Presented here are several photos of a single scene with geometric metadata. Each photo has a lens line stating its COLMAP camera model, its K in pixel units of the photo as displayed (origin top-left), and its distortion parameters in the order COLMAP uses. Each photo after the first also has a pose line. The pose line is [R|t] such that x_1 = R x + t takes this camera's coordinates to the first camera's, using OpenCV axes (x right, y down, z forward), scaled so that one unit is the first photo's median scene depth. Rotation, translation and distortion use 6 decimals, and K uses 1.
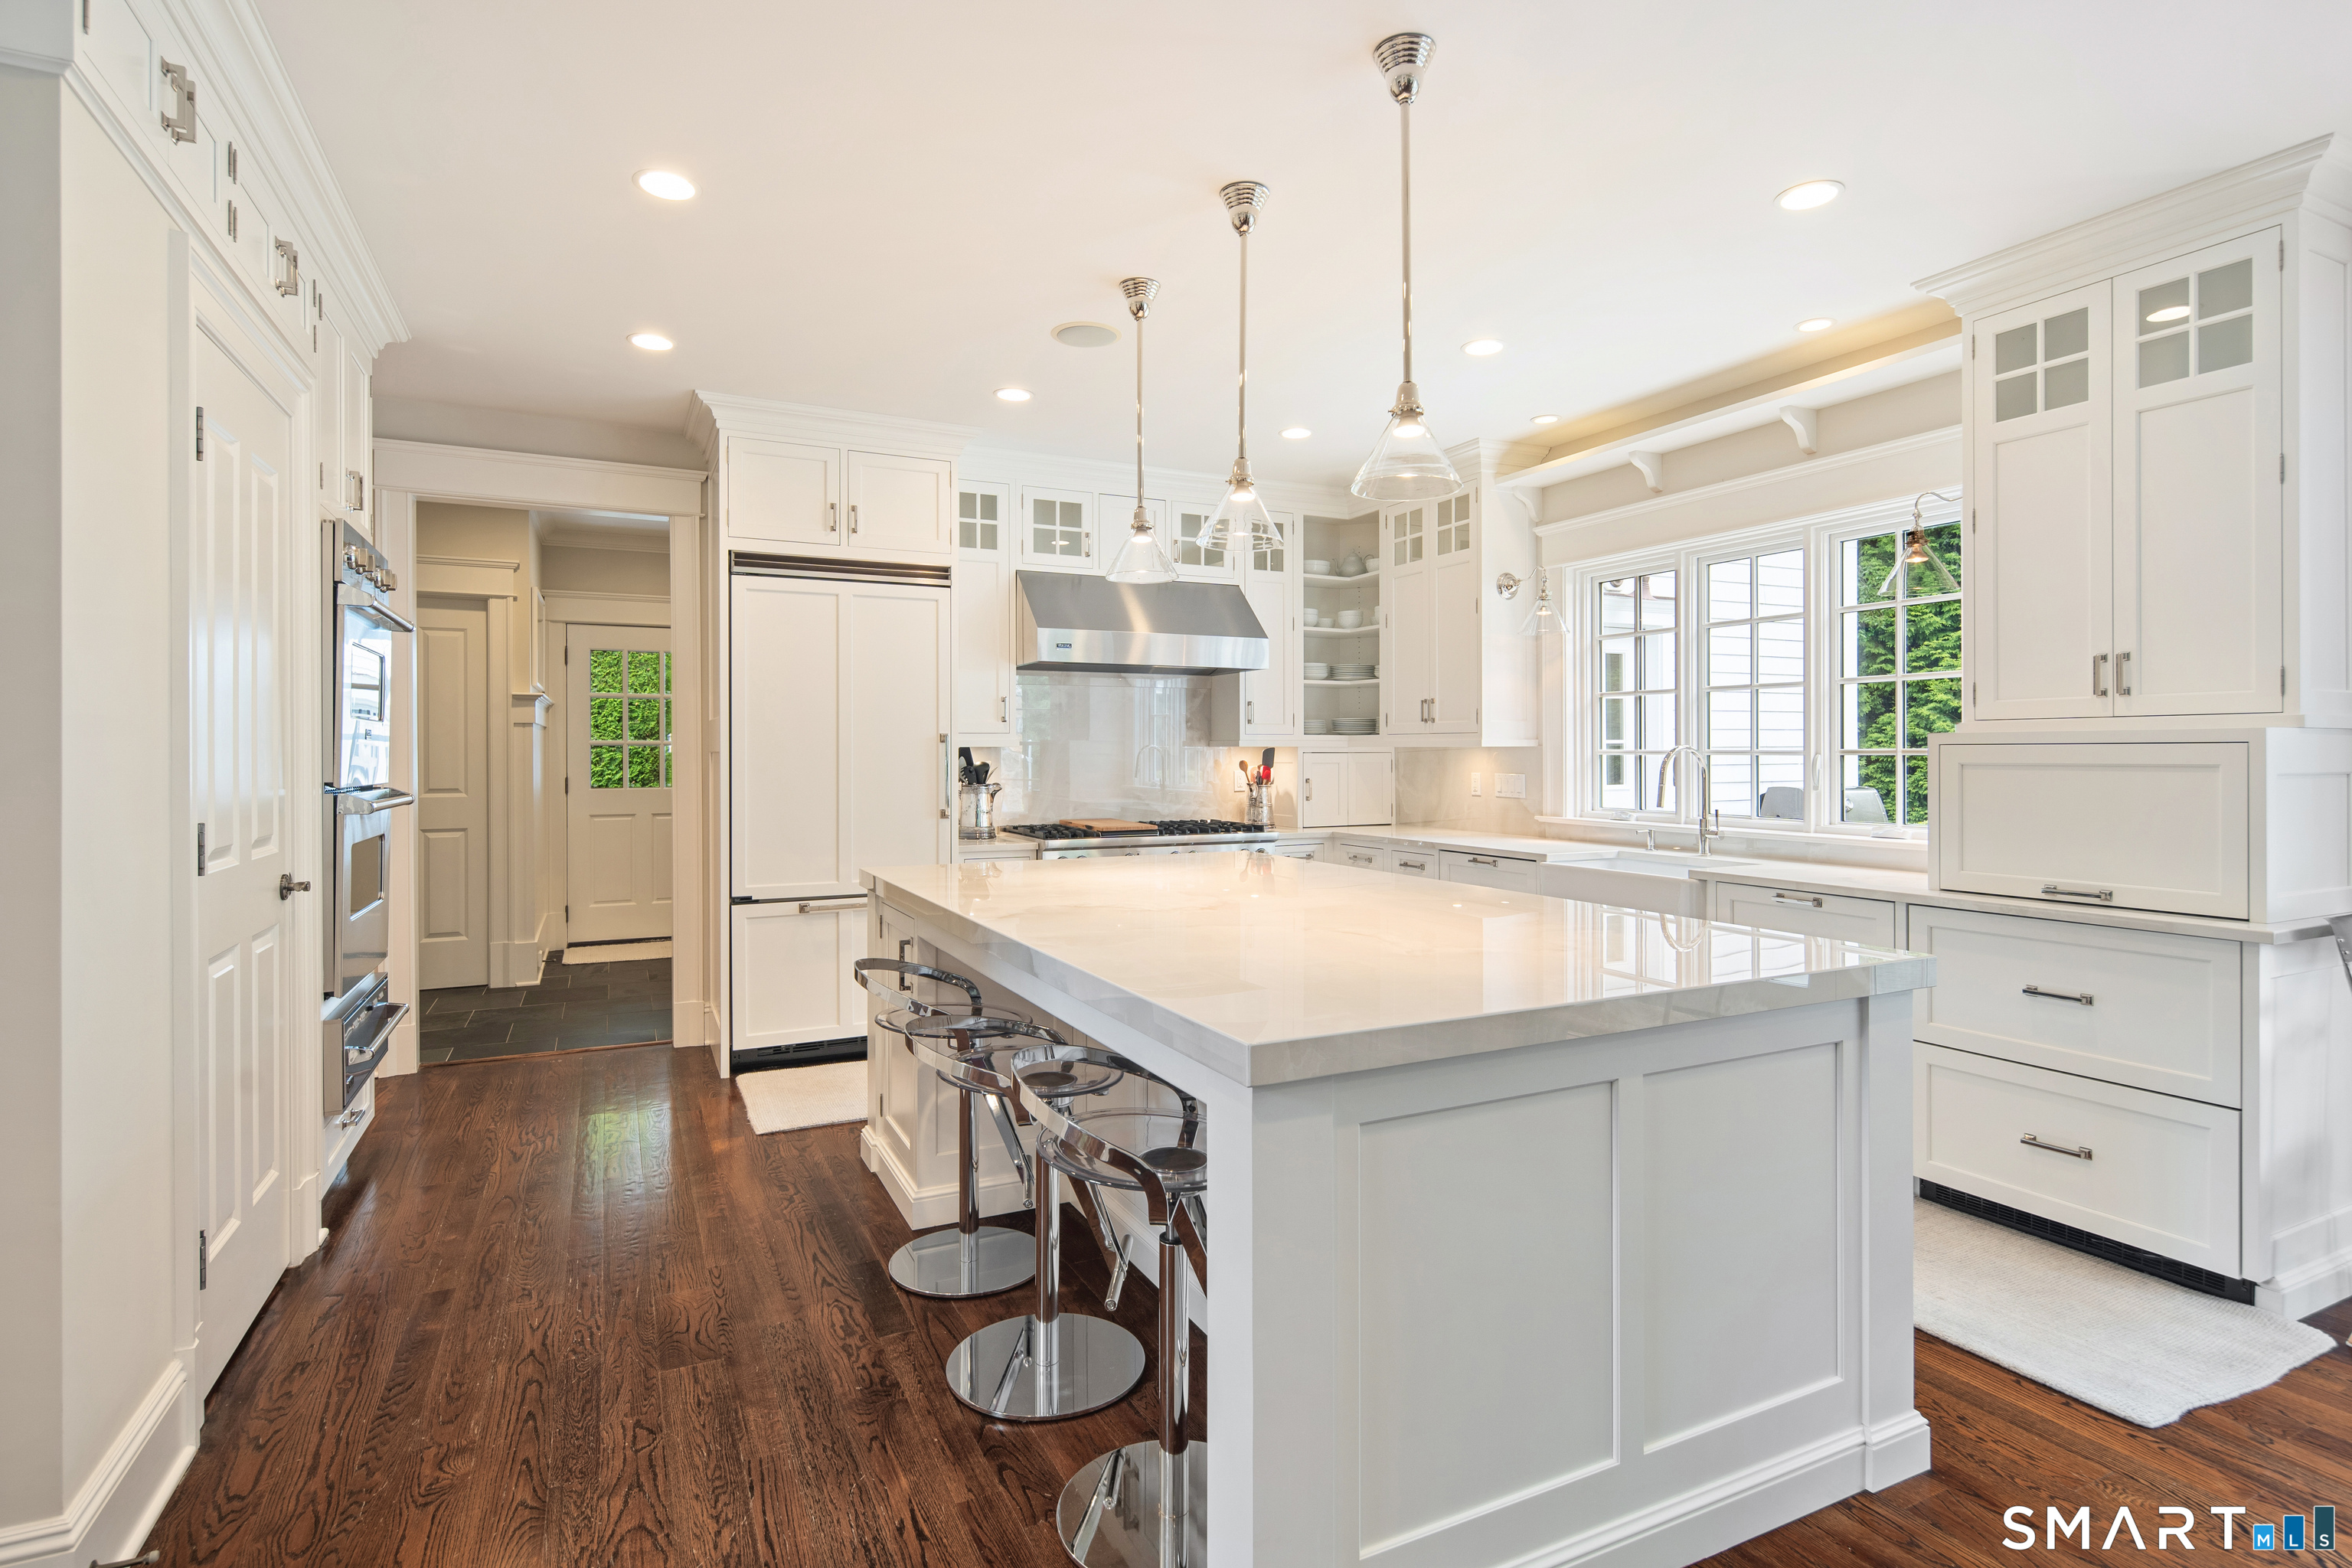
lens RADIAL K [[1163.1, 0, 1182.3], [0, 1163.1, 741.8], [0, 0, 1]] dist [-0.000879, -0.001072]
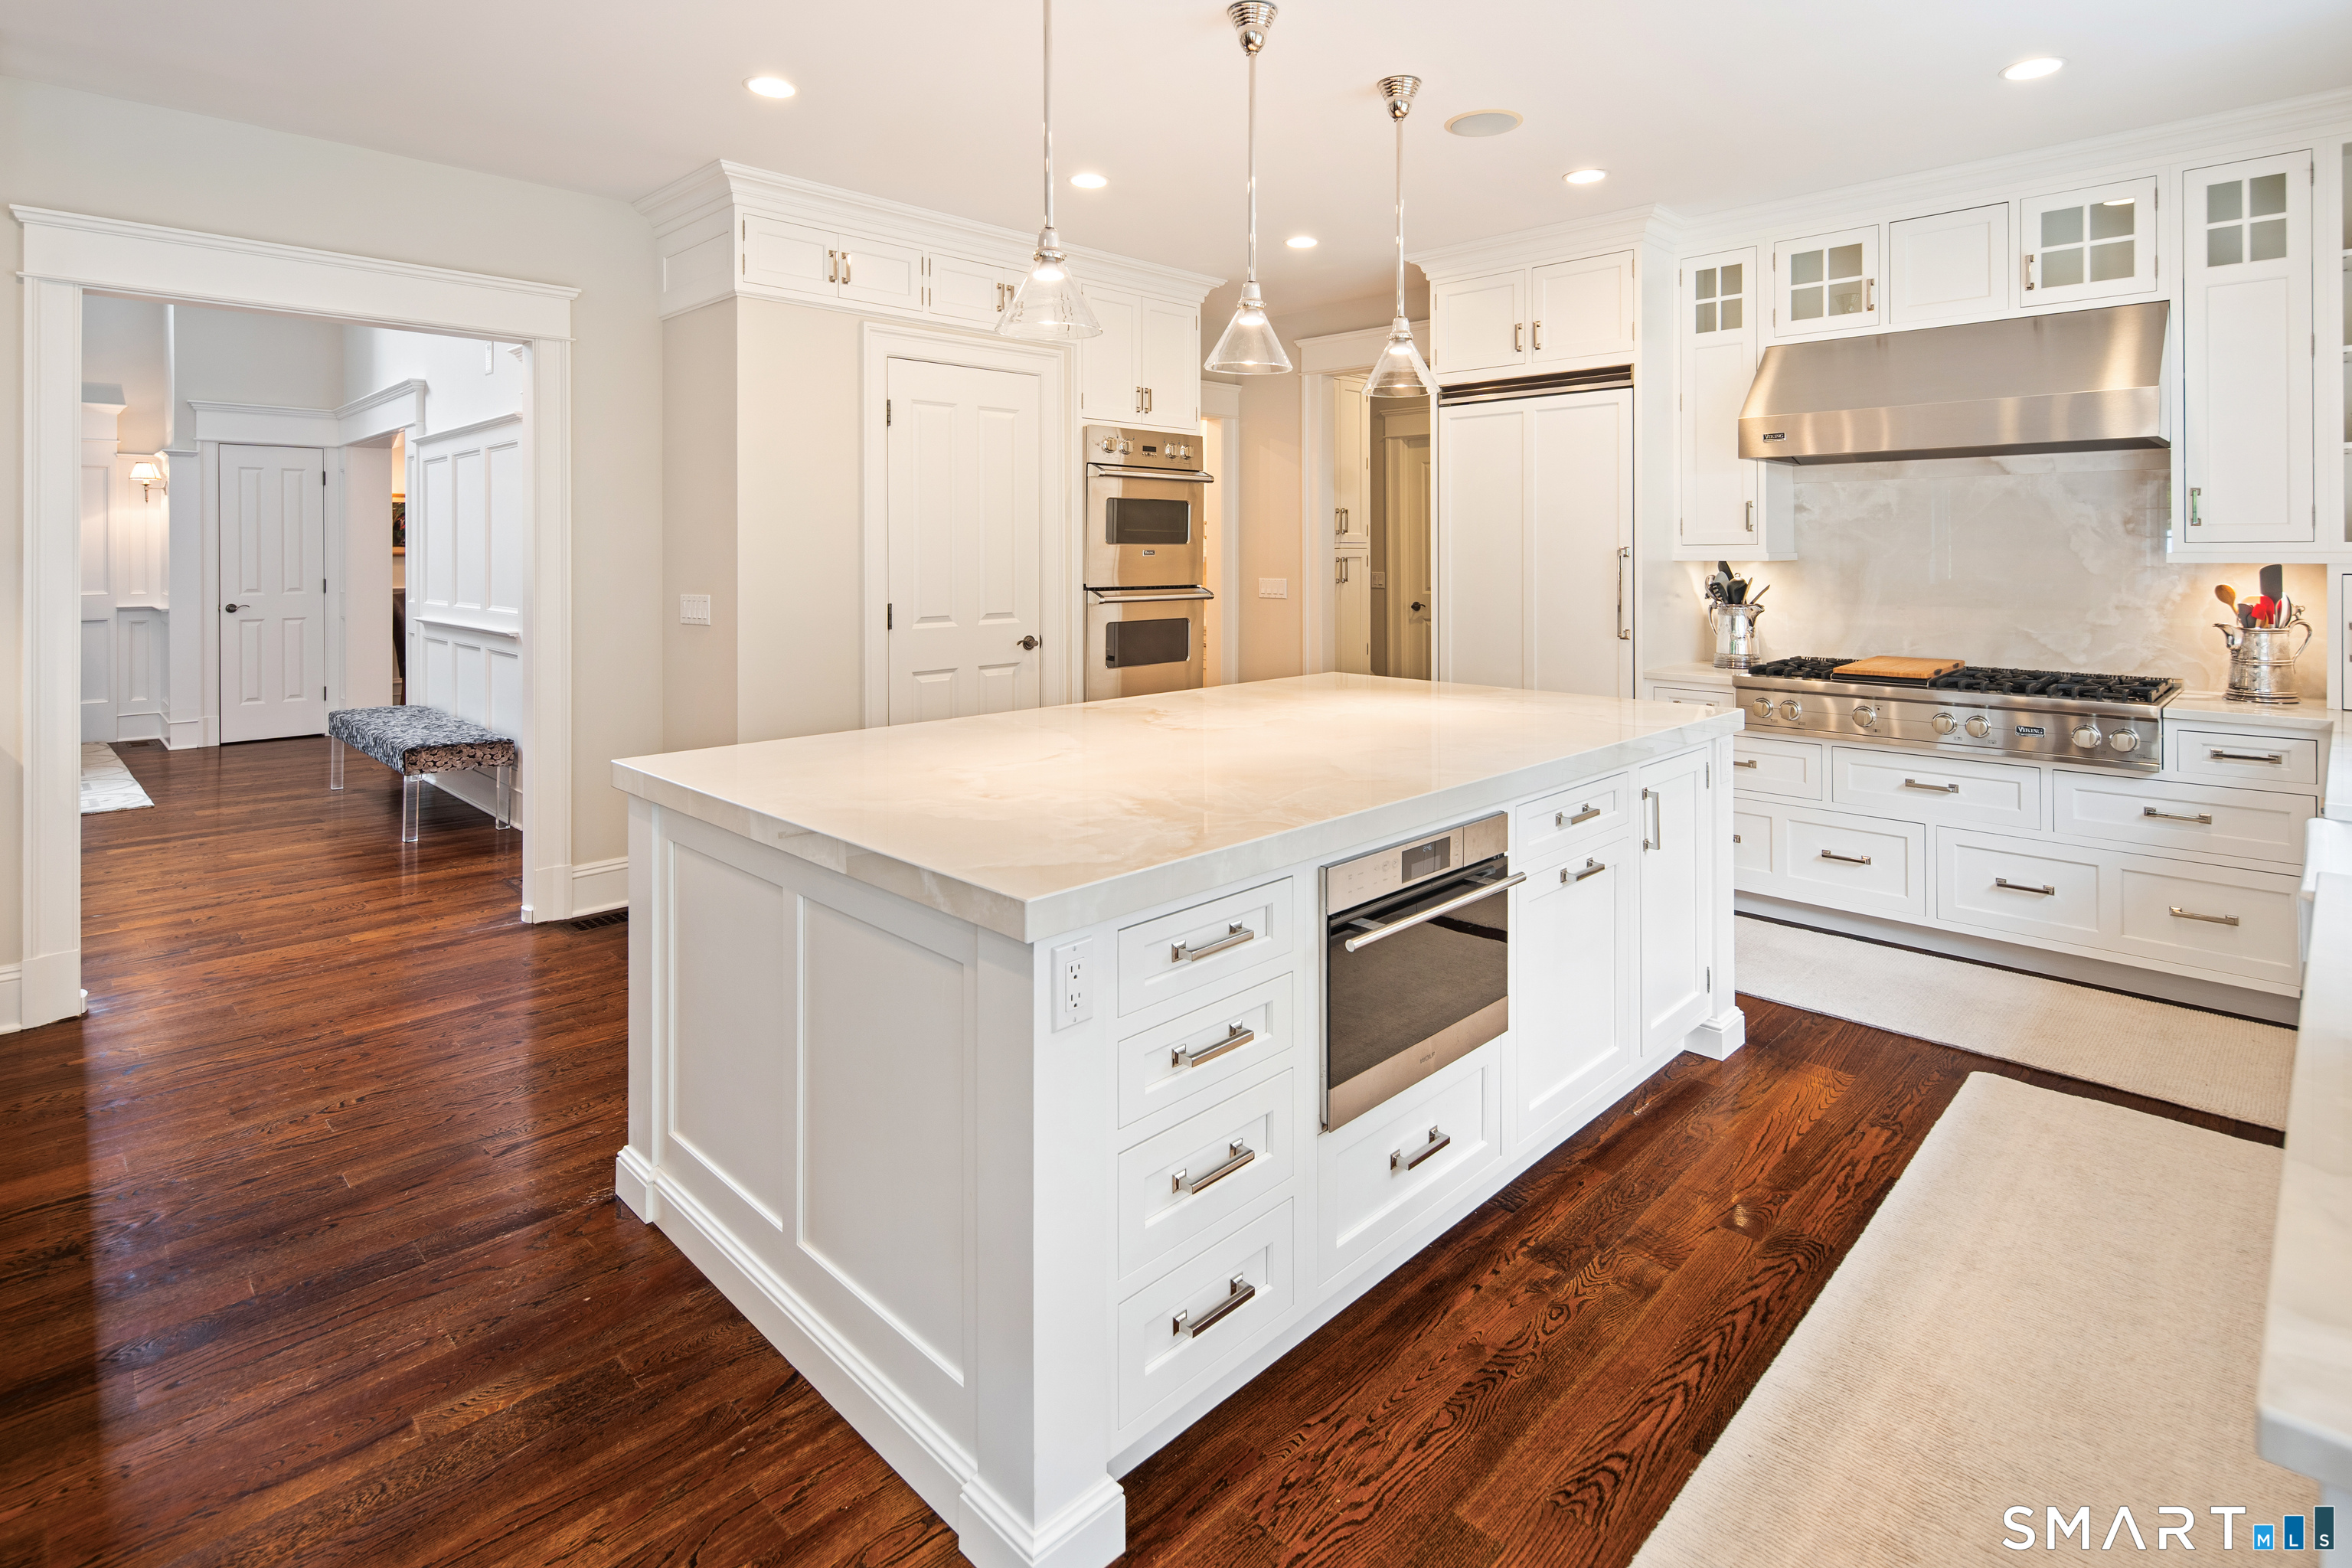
lens RADIAL K [[1176.8, 0, 1188.9], [0, 1176.8, 548.9], [0, 0, 1]] dist [-0.003169, -0.001203]
pose [[0.330168, -0.003235, -0.943917, 0.507961], [0.008160, 0.999967, -0.000573, -0.007221], [0.943887, -0.007513, 0.330184, 0.334762]]
